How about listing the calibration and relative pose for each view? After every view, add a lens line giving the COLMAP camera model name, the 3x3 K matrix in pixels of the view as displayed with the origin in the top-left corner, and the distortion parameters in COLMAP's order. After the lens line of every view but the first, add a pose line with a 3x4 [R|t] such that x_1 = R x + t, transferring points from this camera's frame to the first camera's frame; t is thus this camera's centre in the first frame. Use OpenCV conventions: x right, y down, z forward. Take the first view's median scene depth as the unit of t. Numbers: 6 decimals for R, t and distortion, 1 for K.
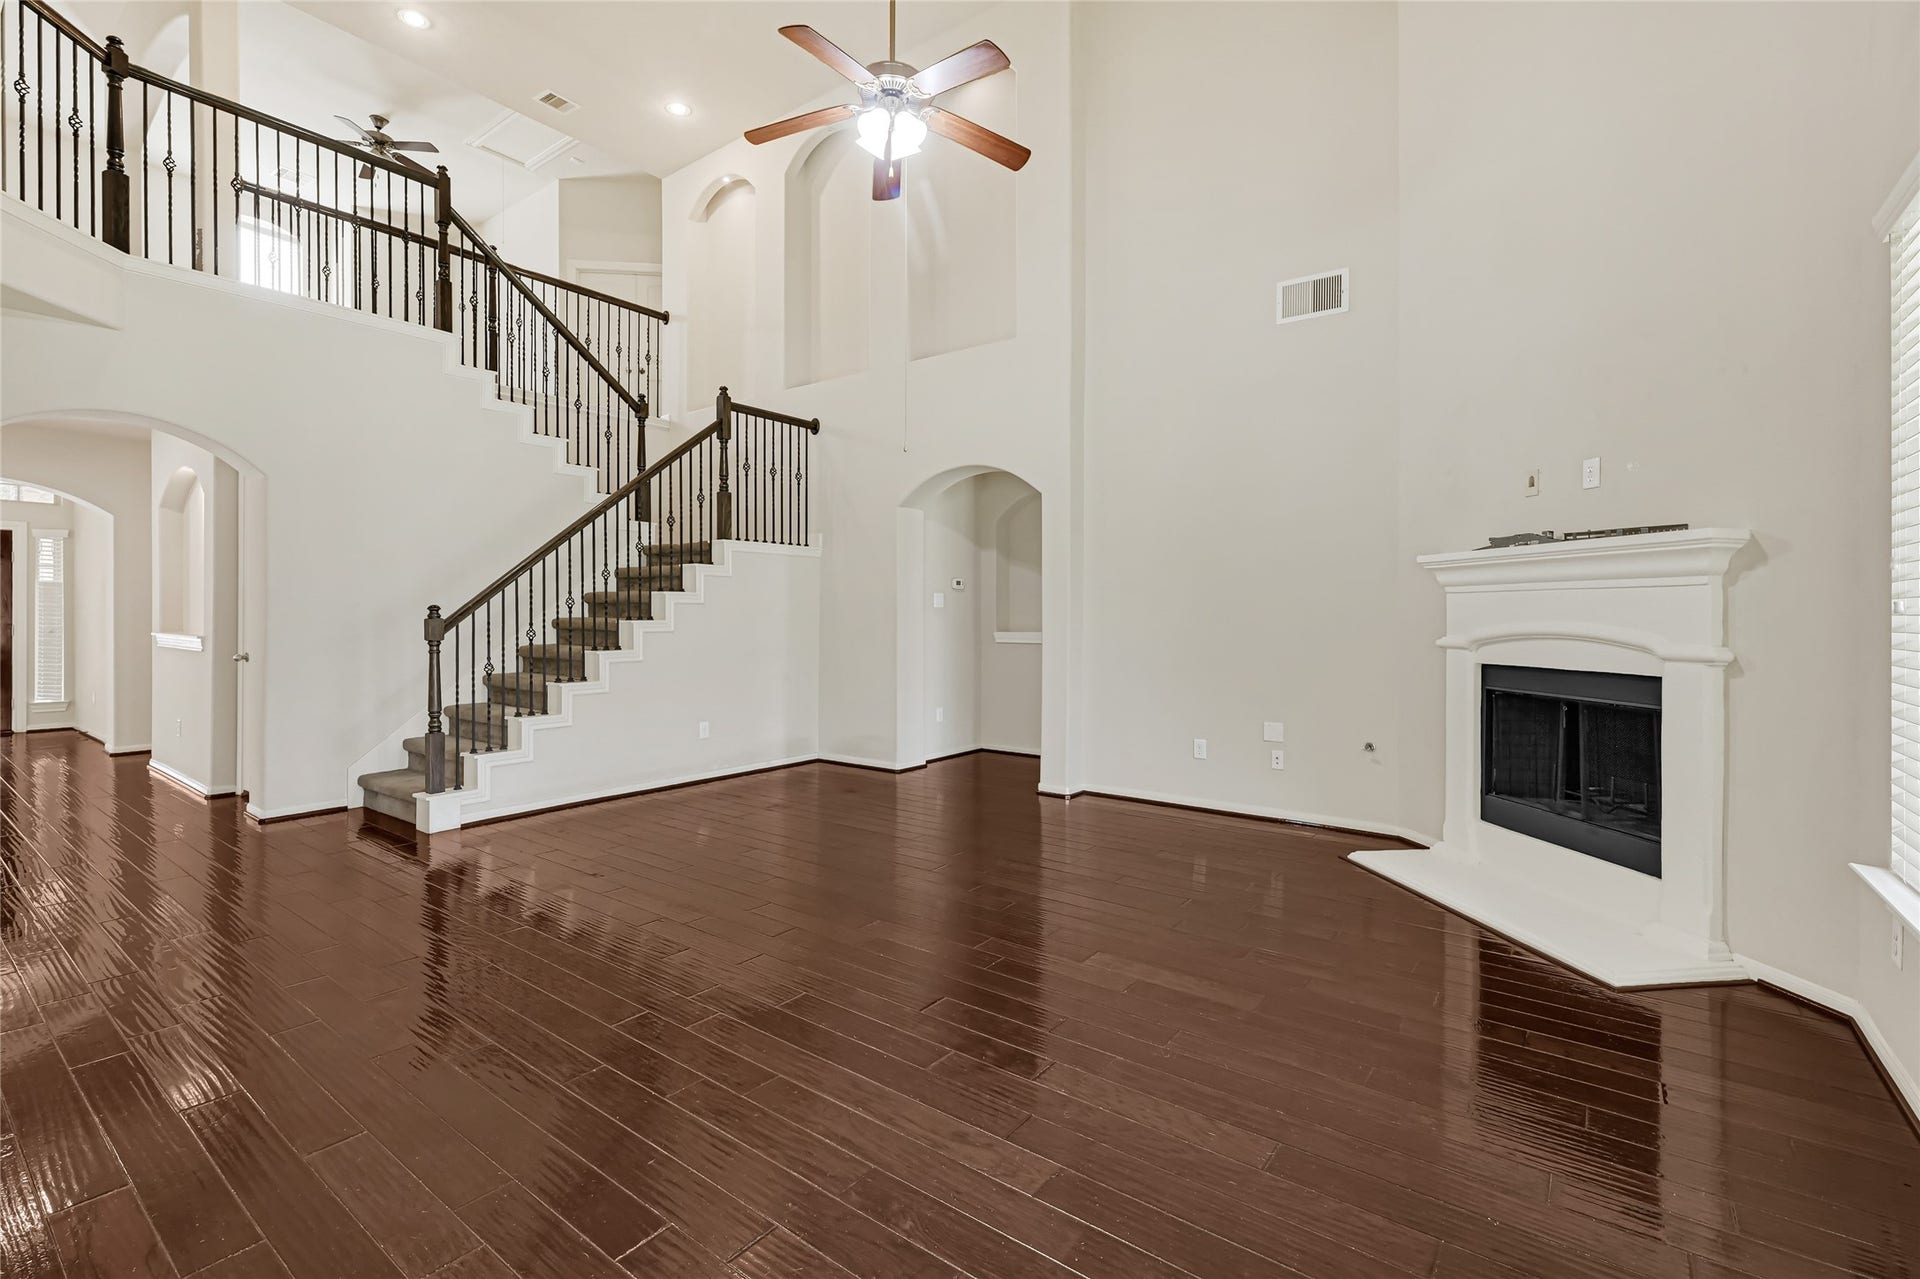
lens RADIAL K [[851.1, 0, 963.6], [0, 851.1, 620.2], [0, 0, 1]] dist [-0.004345, -0.000518]
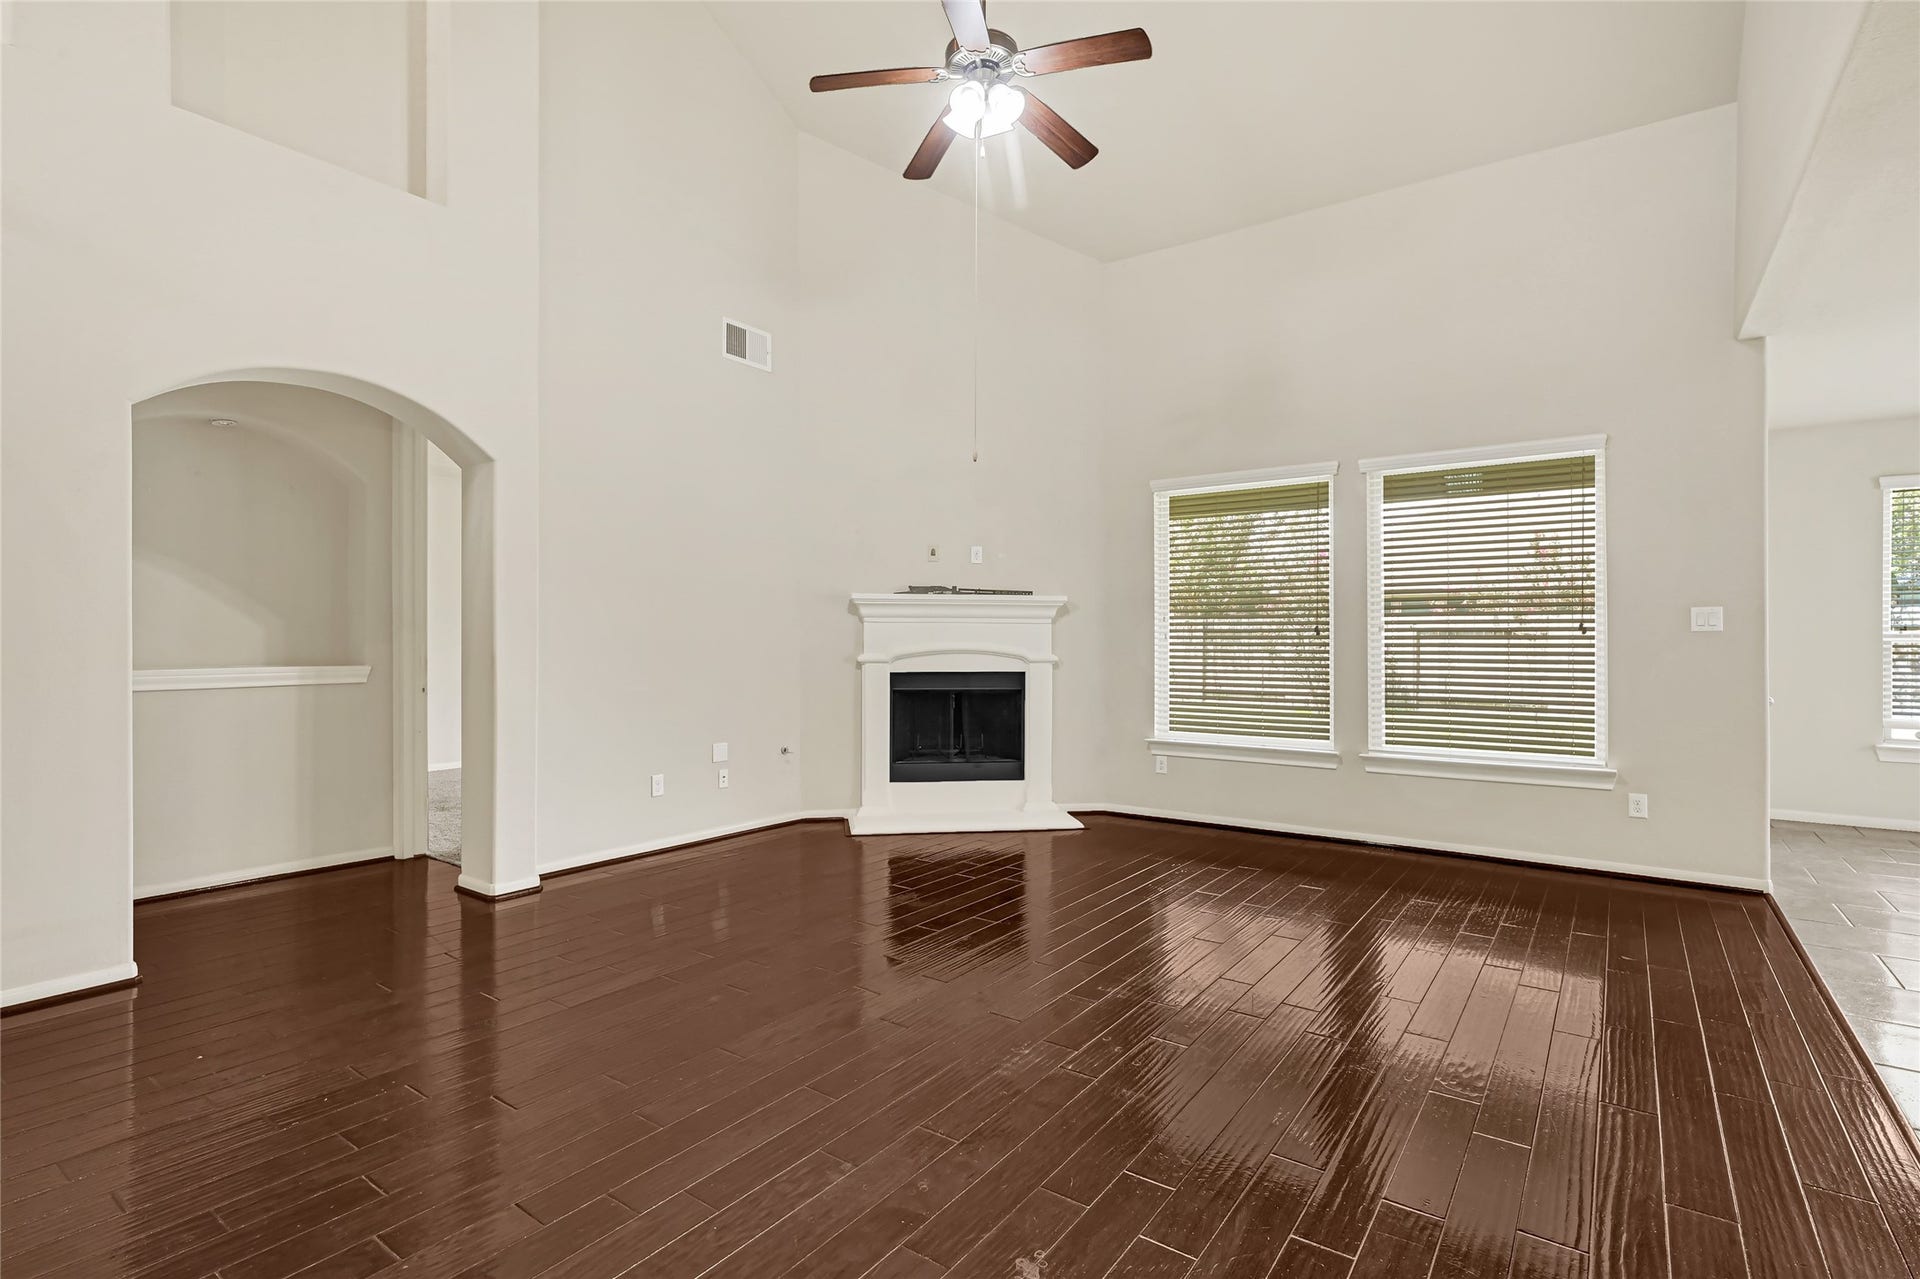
lens RADIAL K [[945.6, 0, 957.3], [0, 945.6, 642.5], [0, 0, 1]] dist [-0.012039, -0.001259]
pose [[-0.031002, -0.001825, 0.999518, -1.095899], [0.004035, 0.999990, 0.001951, -0.002471], [-0.999511, 0.004094, -0.030994, 1.053107]]
